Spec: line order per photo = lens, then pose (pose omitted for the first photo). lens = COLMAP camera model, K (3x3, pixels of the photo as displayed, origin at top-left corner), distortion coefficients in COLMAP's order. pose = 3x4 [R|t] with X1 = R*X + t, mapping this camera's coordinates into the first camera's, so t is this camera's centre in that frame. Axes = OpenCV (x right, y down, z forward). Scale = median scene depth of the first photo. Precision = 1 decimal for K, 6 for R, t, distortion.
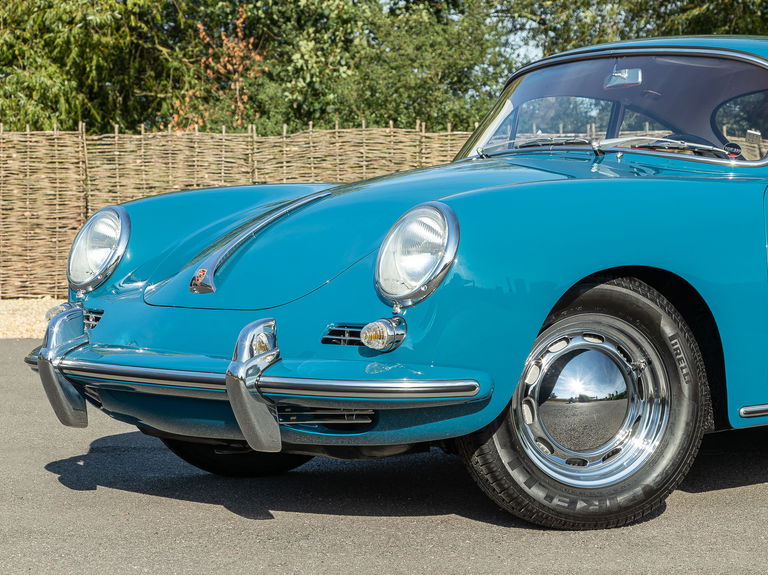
lens RADIAL K [[1931.9, 0, 384.0], [0, 1931.9, 287.5], [0, 0, 1]] dist [0.011538, -0.195745]
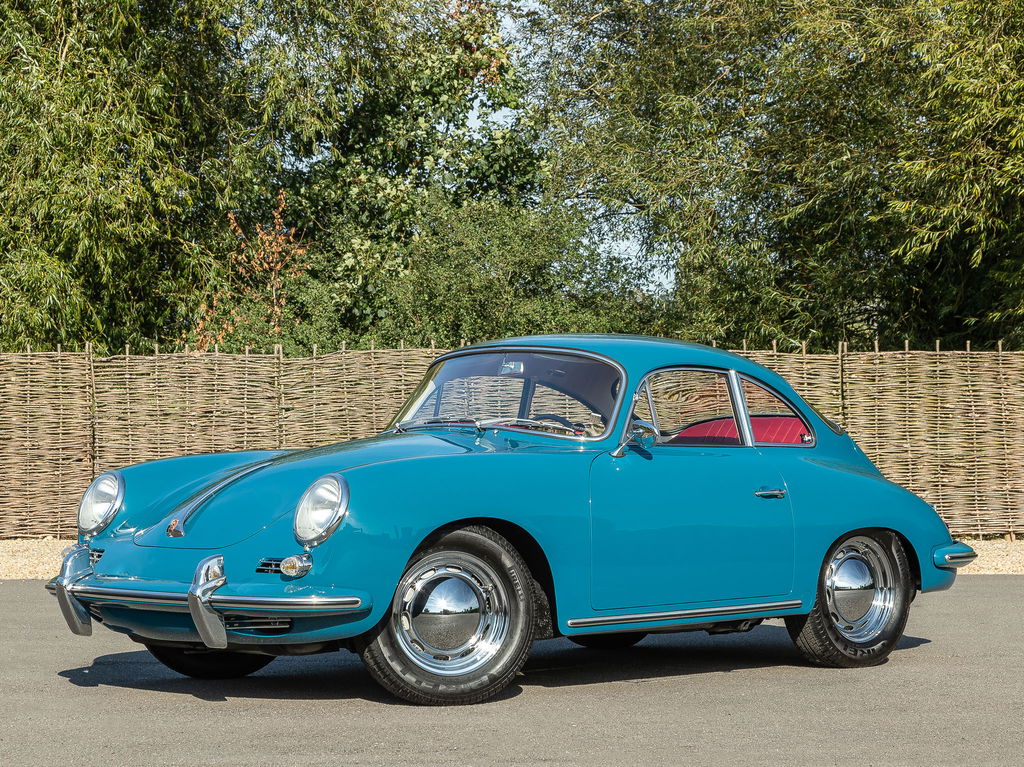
lens RADIAL K [[2464.9, 0, 512.0], [0, 2464.9, 383.5], [0, 0, 1]] dist [-0.028020, 0.131780]
pose [[0.999879, -0.001004, 0.015518, 0.108750], [0.001878, 0.998409, -0.056360, -0.006312], [-0.015437, 0.056383, 0.998290, -0.701020]]
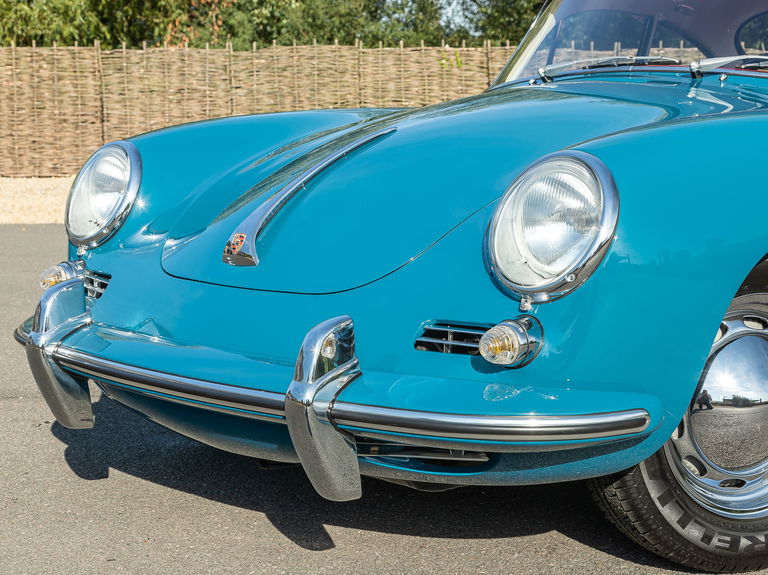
lens RADIAL K [[1325.5, 0, 384.0], [0, 1325.5, 287.5], [0, 0, 1]] dist [0.043122, -0.073600]
pose [[0.998609, -0.008899, 0.051967, -0.058322], [0.003761, 0.995165, 0.098144, -0.035508], [-0.052589, -0.097812, 0.993814, 0.428873]]
